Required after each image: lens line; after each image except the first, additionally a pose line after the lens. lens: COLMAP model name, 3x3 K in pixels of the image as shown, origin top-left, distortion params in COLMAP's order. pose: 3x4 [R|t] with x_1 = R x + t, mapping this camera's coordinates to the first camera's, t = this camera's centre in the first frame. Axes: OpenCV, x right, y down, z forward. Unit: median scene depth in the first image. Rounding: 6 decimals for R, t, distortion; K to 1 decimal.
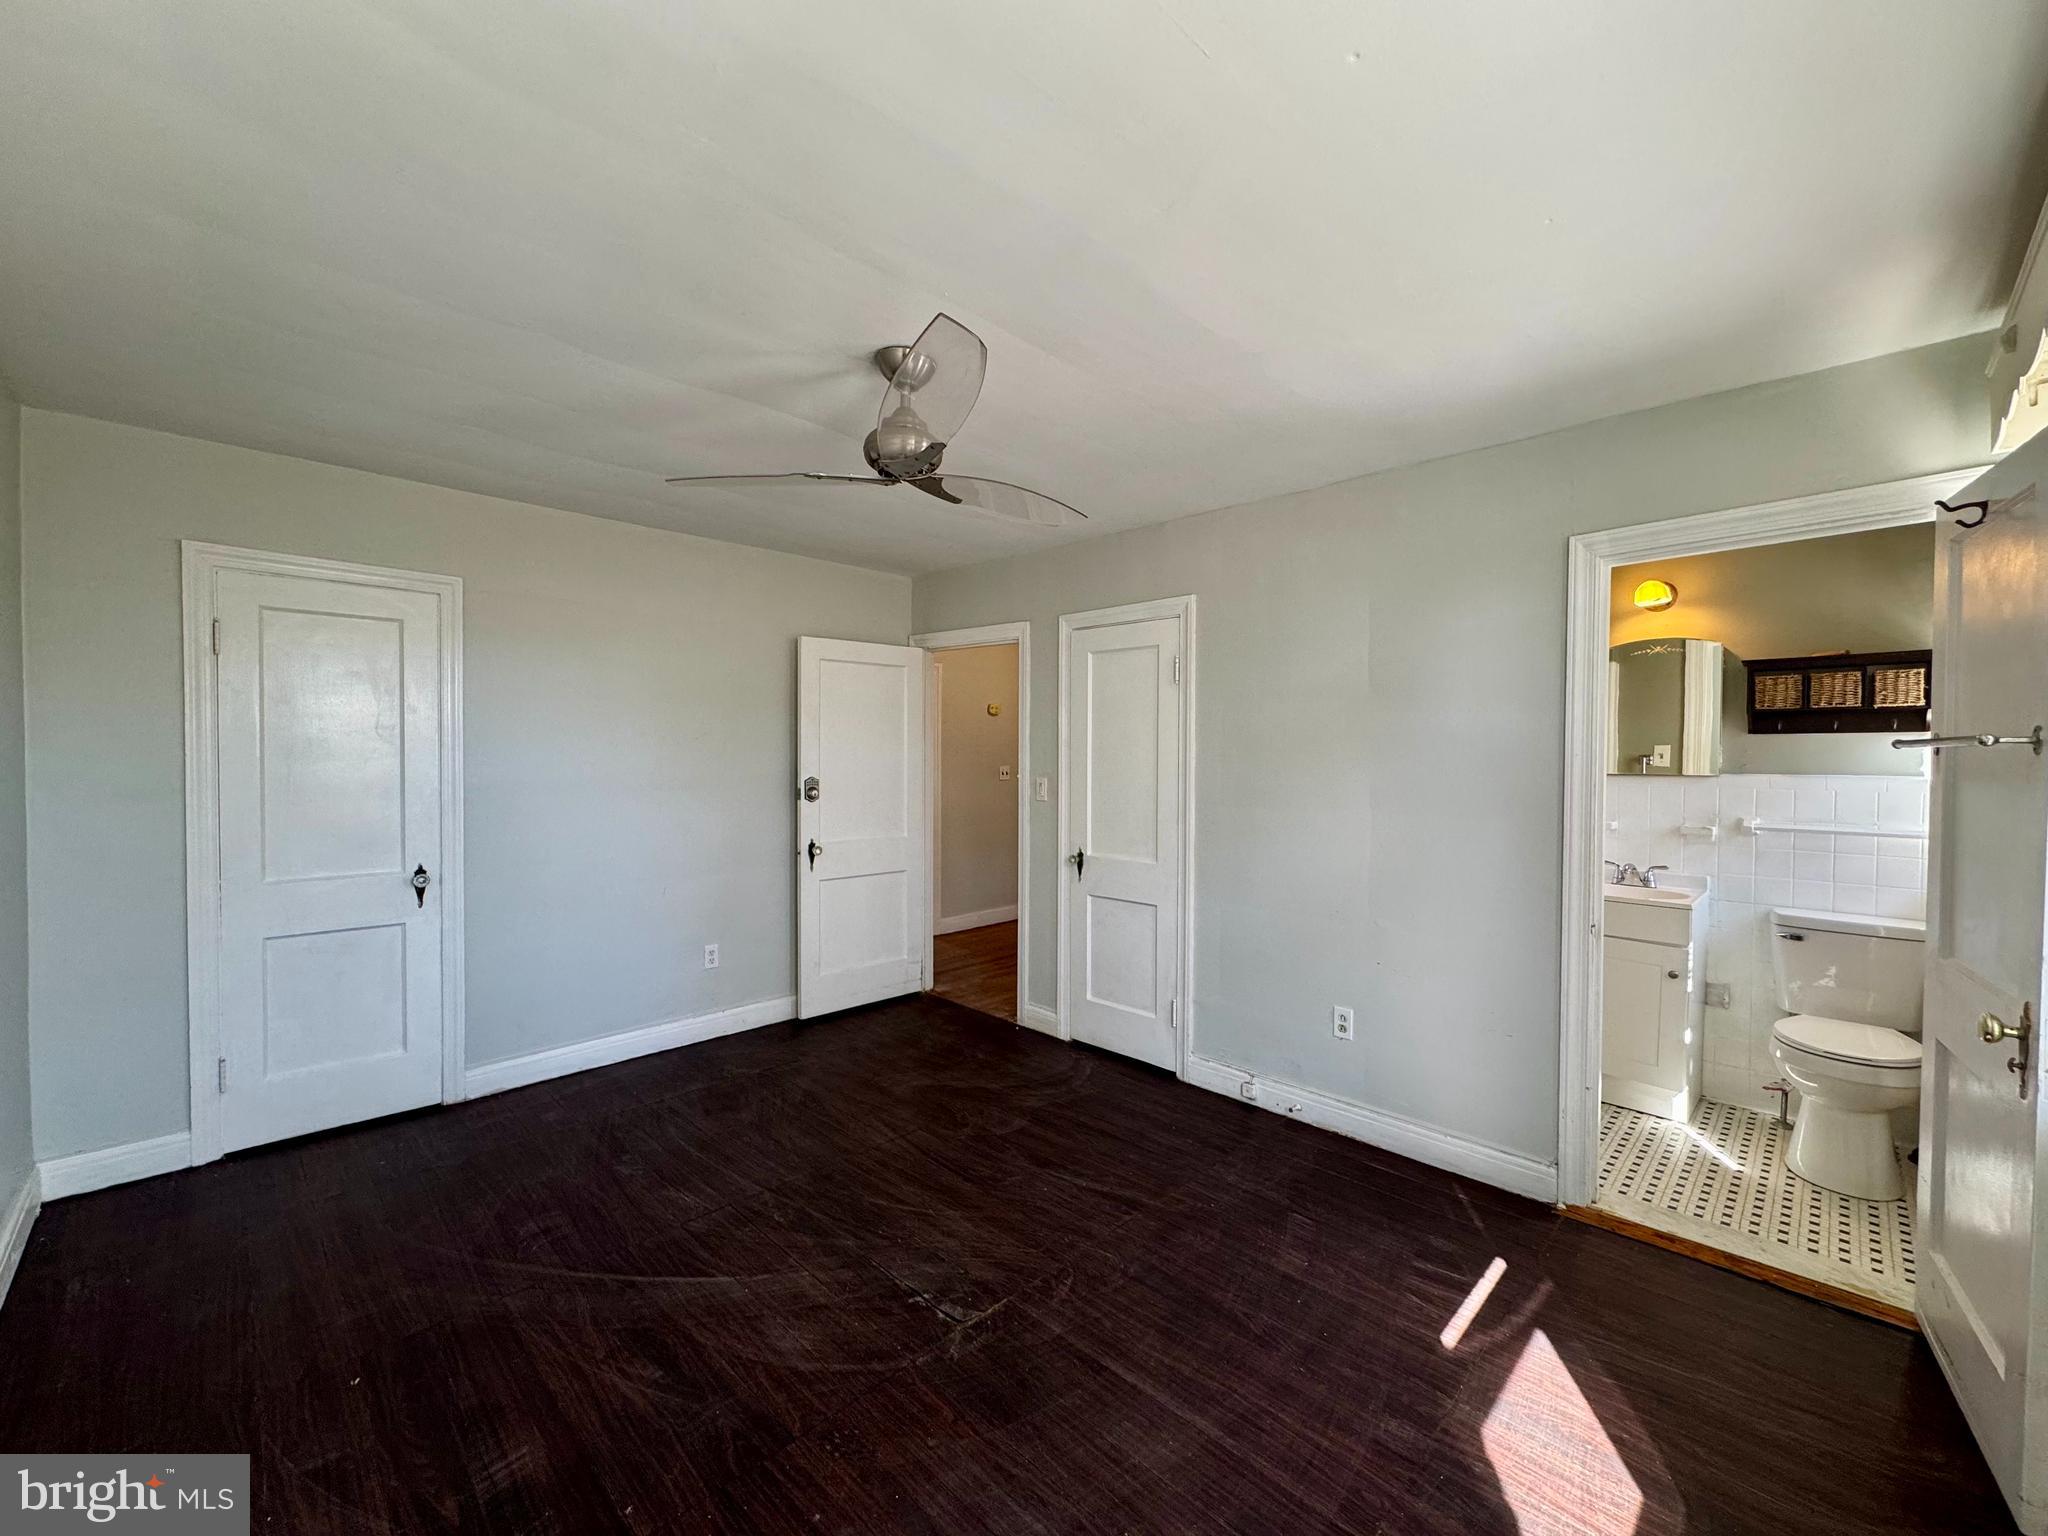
lens RADIAL K [[818.7, 0, 1012.4], [0, 818.7, 762.6], [0, 0, 1]] dist [-0.008259, 0.000434]
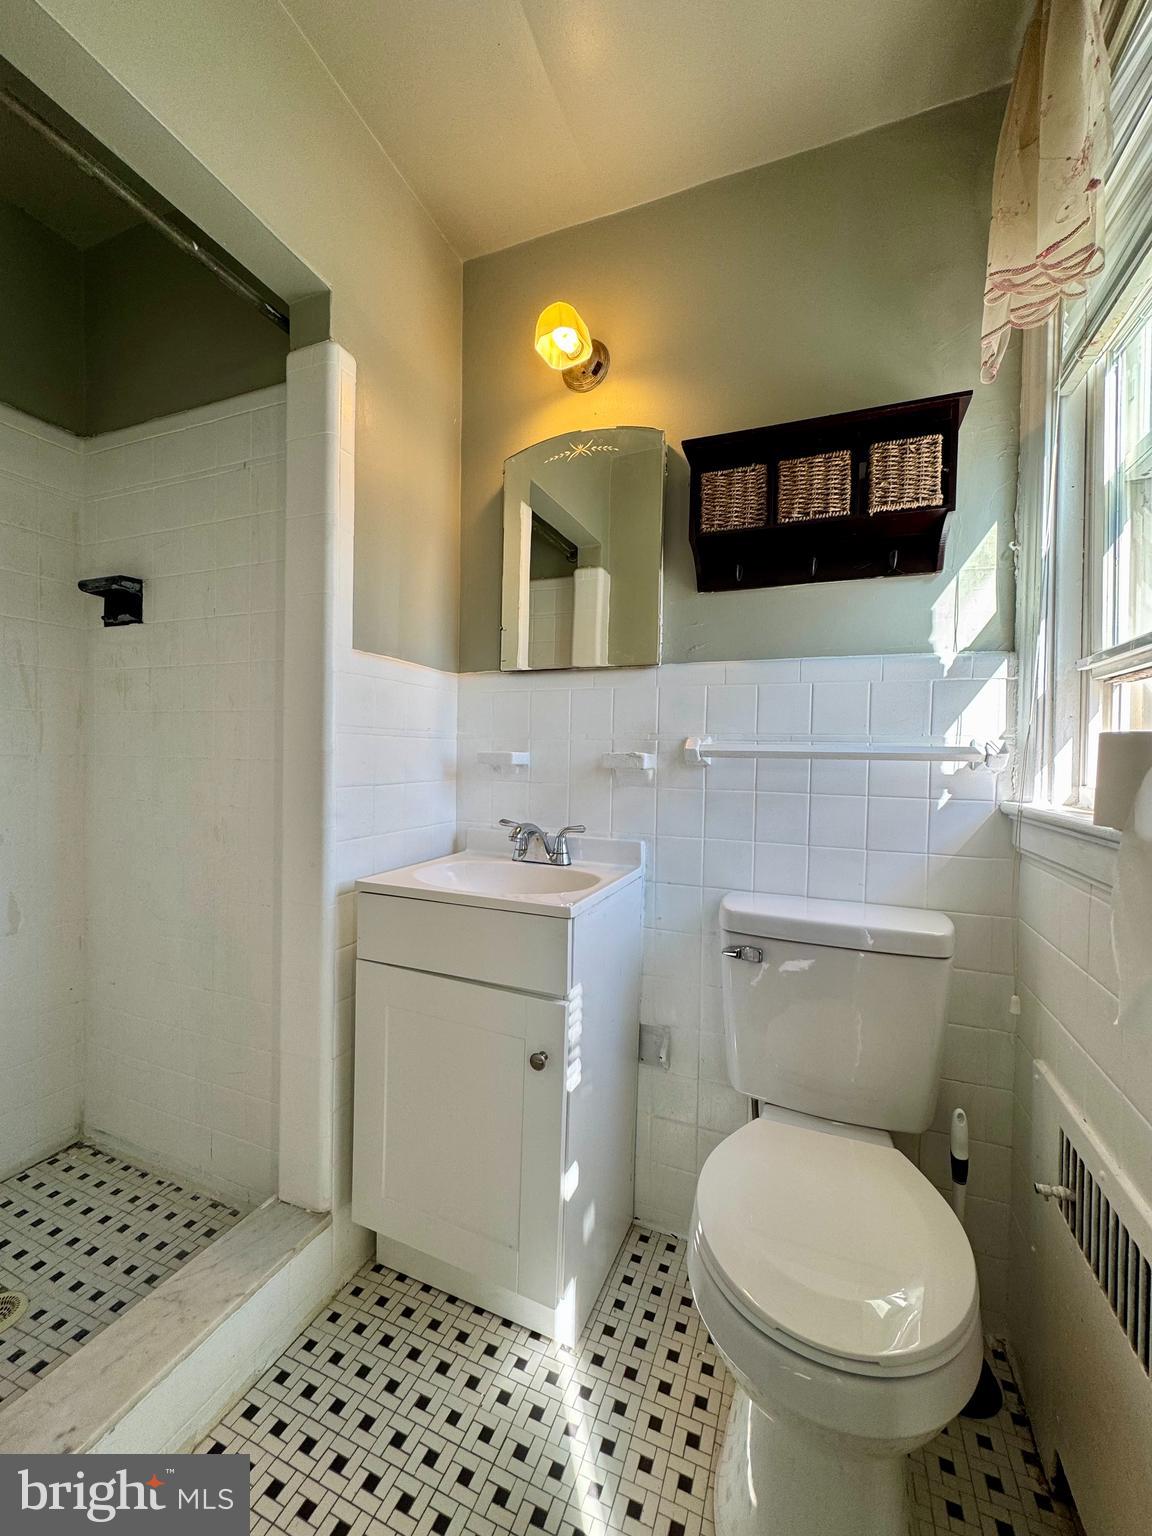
lens RADIAL K [[614.0, 0, 575.2], [0, 614.0, 760.4], [0, 0, 1]] dist [-0.008259, 0.000434]
pose [[0.915295, 0.012083, 0.402602, 0.692262], [-0.010884, 0.999927, -0.005266, 0.092767], [-0.402636, 0.000438, 0.915360, 0.677128]]
